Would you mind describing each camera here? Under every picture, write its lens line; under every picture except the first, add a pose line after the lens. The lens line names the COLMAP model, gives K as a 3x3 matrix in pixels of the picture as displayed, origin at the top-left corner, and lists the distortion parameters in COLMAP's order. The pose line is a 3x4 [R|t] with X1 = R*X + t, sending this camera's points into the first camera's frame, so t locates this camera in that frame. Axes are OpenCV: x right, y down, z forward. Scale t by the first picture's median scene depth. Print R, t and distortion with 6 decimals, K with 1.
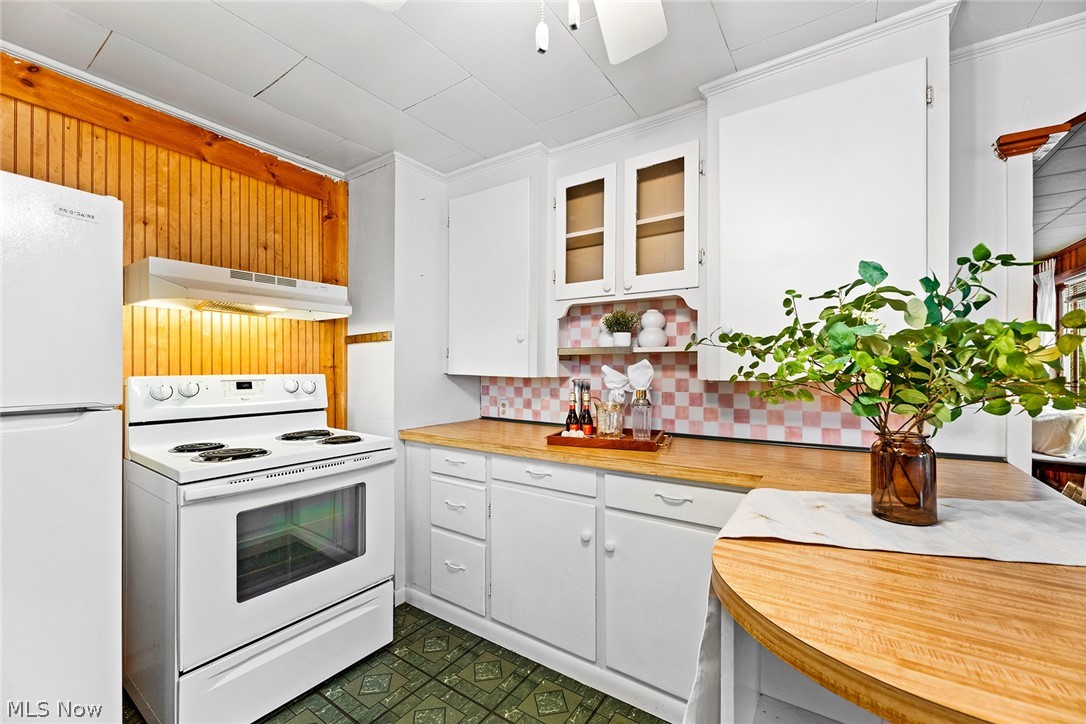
lens RADIAL K [[442.6, 0, 545.0], [0, 442.6, 365.7], [0, 0, 1]] dist [0.000642, -0.000578]
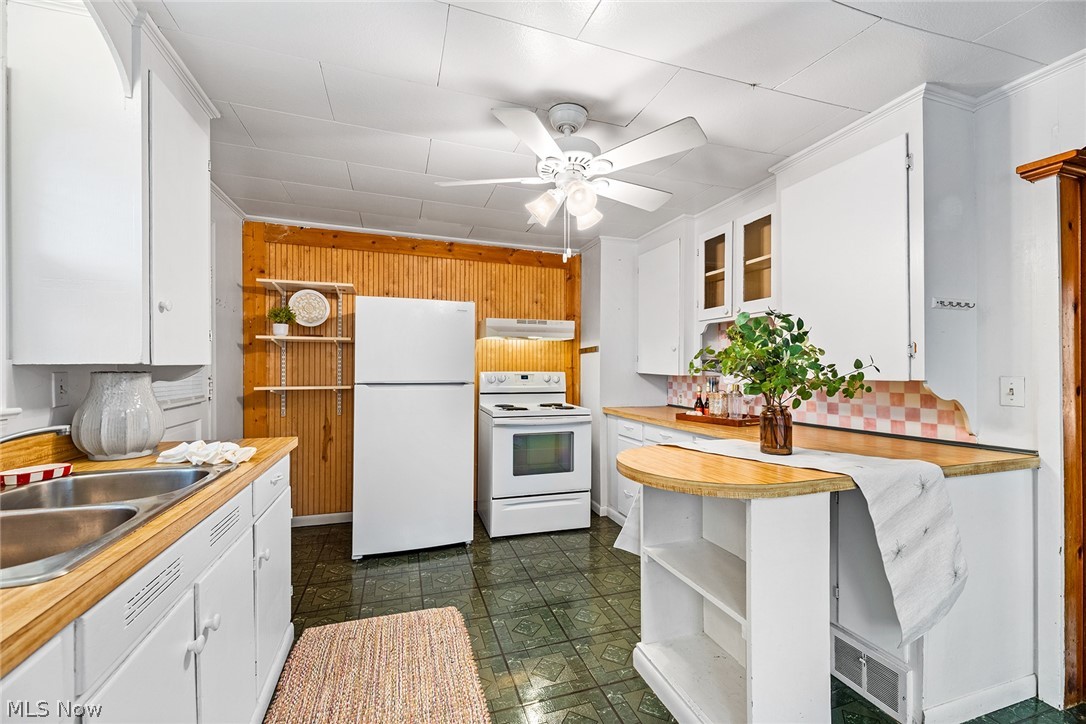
lens RADIAL K [[435.7, 0, 542.2], [0, 435.7, 366.2], [0, 0, 1]] dist [0.000666, -0.000025]
pose [[0.794413, 0.001056, -0.607378, 0.522239], [-0.003237, 0.999992, -0.002496, 0.001172], [0.607370, 0.003949, 0.794409, -0.449432]]
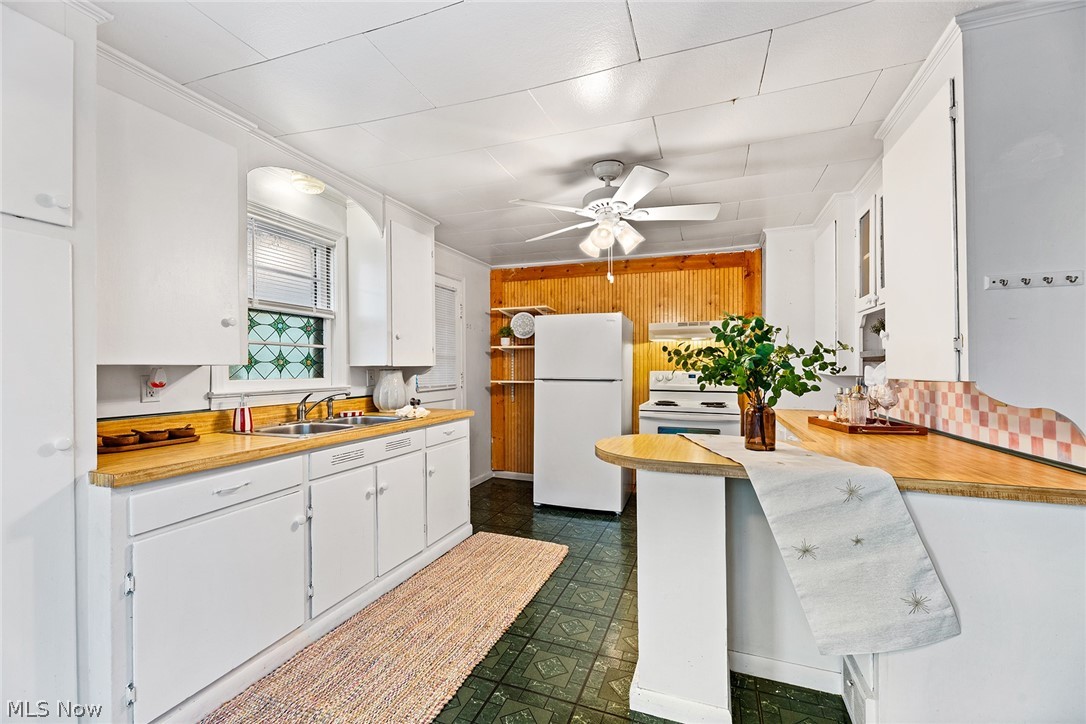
lens RADIAL K [[440.0, 0, 544.0], [0, 440.0, 366.1], [0, 0, 1]] dist [0.000335, -0.000198]
pose [[0.236765, -0.001774, -0.971565, 1.102482], [0.000061, 0.999998, -0.001811, 0.001590], [0.971567, 0.000369, 0.236765, -0.136262]]
